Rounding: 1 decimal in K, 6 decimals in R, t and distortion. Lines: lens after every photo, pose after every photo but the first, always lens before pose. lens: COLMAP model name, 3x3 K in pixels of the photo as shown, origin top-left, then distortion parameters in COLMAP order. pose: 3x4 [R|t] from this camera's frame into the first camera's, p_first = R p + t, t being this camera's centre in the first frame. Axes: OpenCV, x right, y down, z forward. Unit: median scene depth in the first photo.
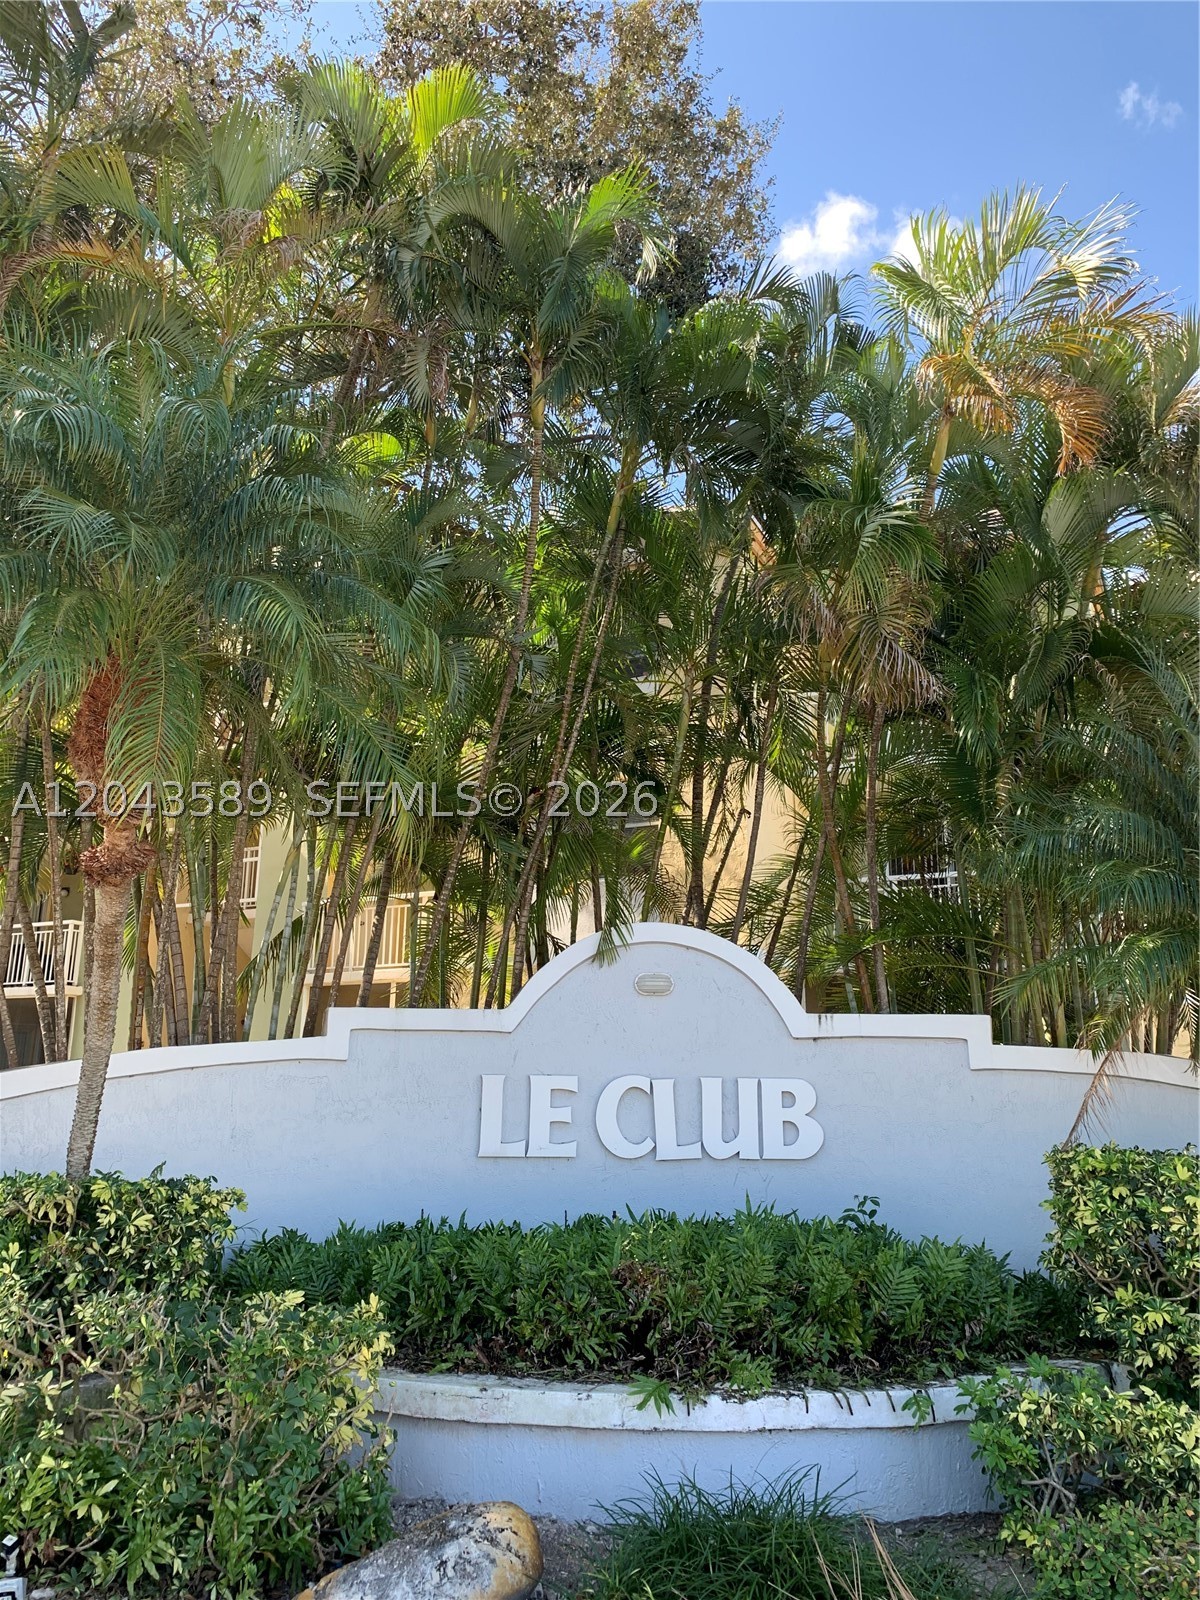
lens RADIAL K [[1263.5, 0, 616.4], [0, 1263.5, 780.3], [0, 0, 1]] dist [0.036777, -0.034110]
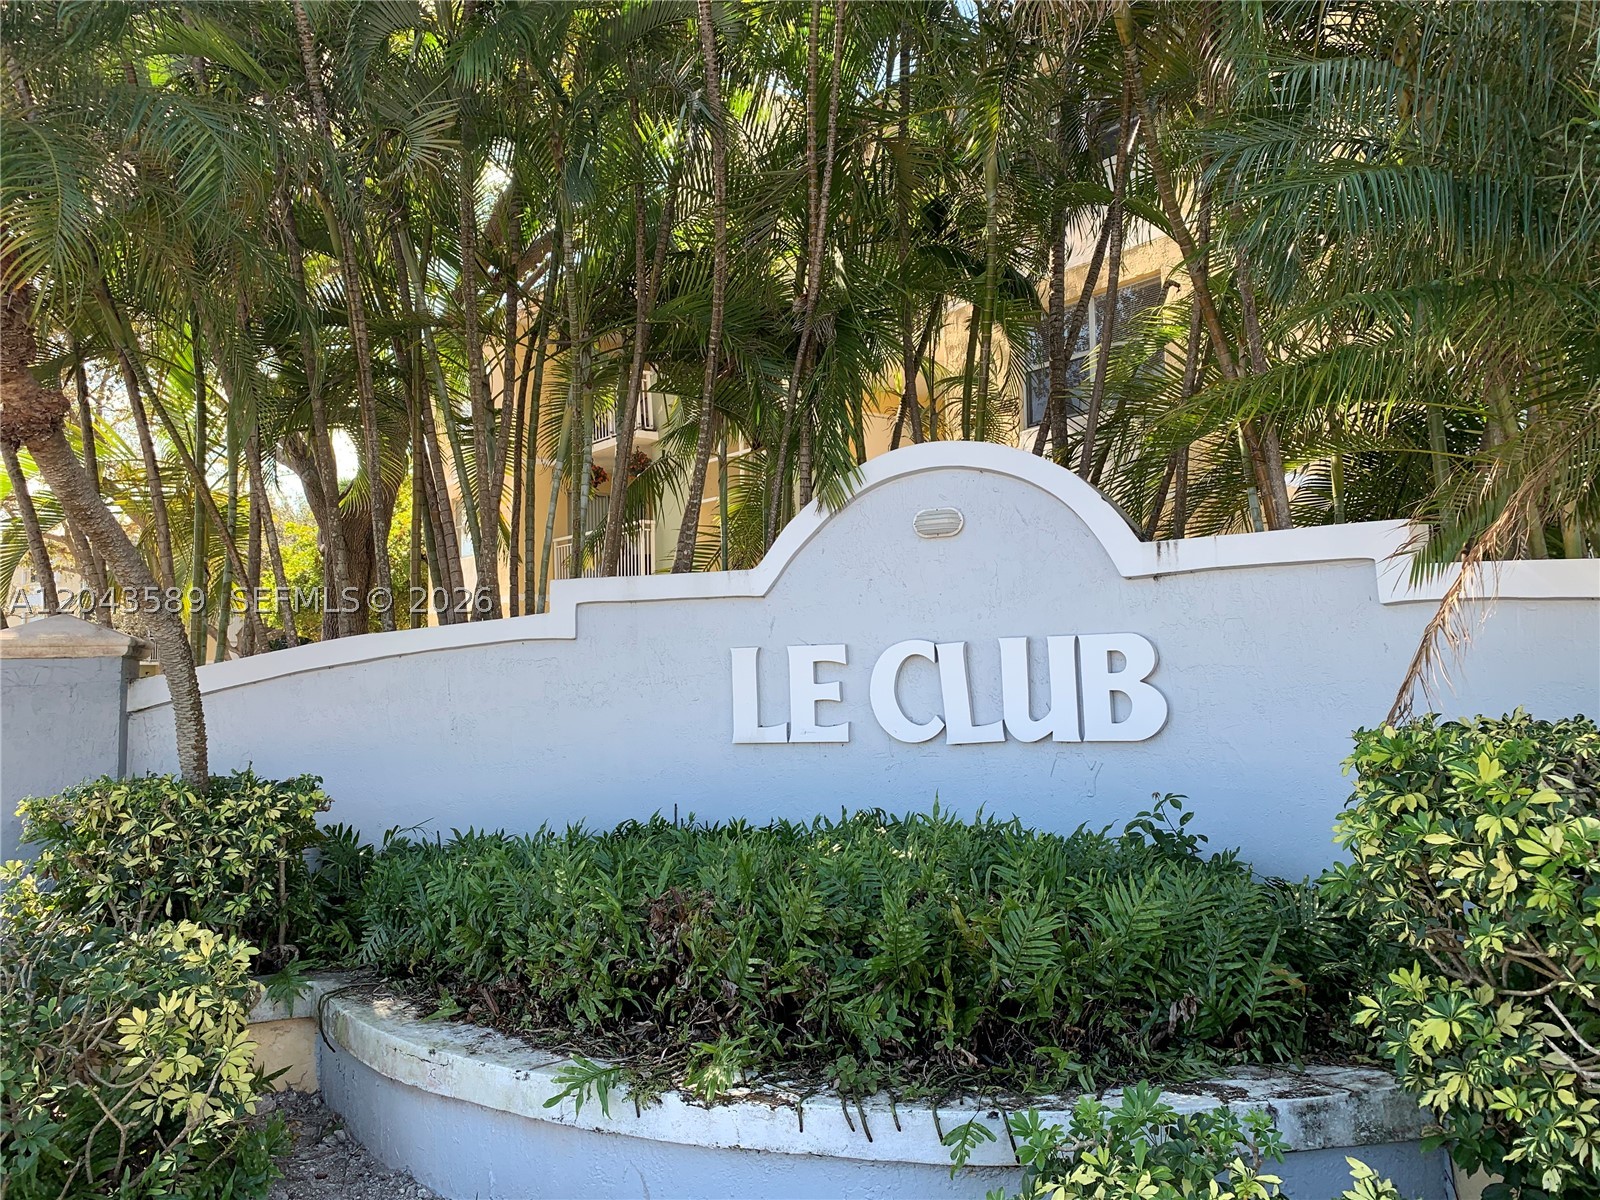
lens RADIAL K [[1232.1, 0, 781.7], [0, 1232.1, 598.1], [0, 0, 1]] dist [0.143118, -0.324484]
pose [[0.901108, -0.065707, -0.428586, 0.306627], [0.144397, 0.977505, 0.153734, 0.090555], [0.408844, -0.200417, 0.890326, 0.337131]]
